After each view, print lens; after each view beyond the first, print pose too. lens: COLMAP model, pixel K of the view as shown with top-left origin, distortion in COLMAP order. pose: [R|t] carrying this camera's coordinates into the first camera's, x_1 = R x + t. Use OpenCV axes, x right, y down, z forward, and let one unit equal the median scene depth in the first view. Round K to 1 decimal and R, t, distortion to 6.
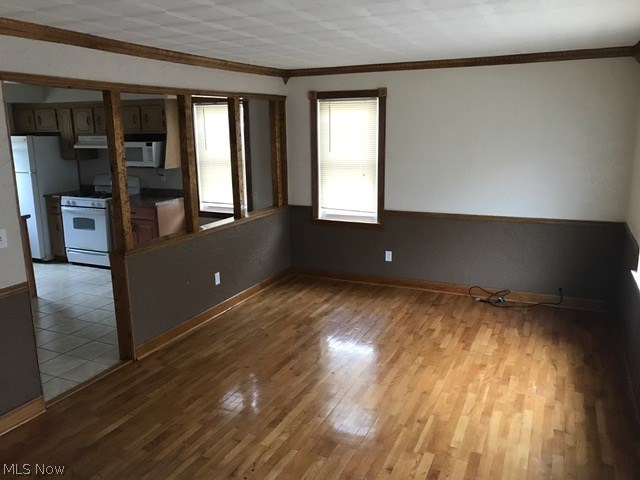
lens RADIAL K [[525.2, 0, 320.0], [0, 525.2, 240.0], [0, 0, 1]] dist [-0.035467, -0.001828]
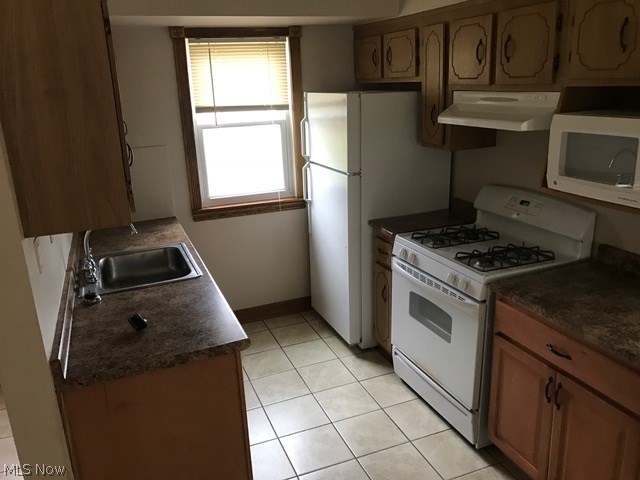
lens RADIAL K [[525.2, 0, 320.0], [0, 525.2, 240.0], [0, 0, 1]] dist [-0.035467, -0.001828]
pose [[0.713575, 0.185573, -0.675554, -0.246642], [-0.124444, 0.982520, 0.138448, -0.131551], [0.689437, -0.014724, 0.724196, 0.639569]]
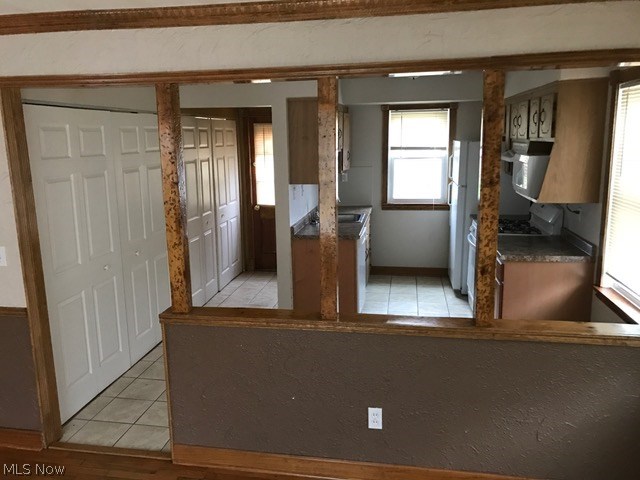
lens RADIAL K [[525.2, 0, 320.0], [0, 525.2, 240.0], [0, 0, 1]] dist [-0.035467, -0.001828]
pose [[0.260285, 0.193932, -0.945855, 0.188686], [-0.192316, 0.970405, 0.146043, -0.124685], [0.946185, 0.143890, 0.289878, 0.561110]]
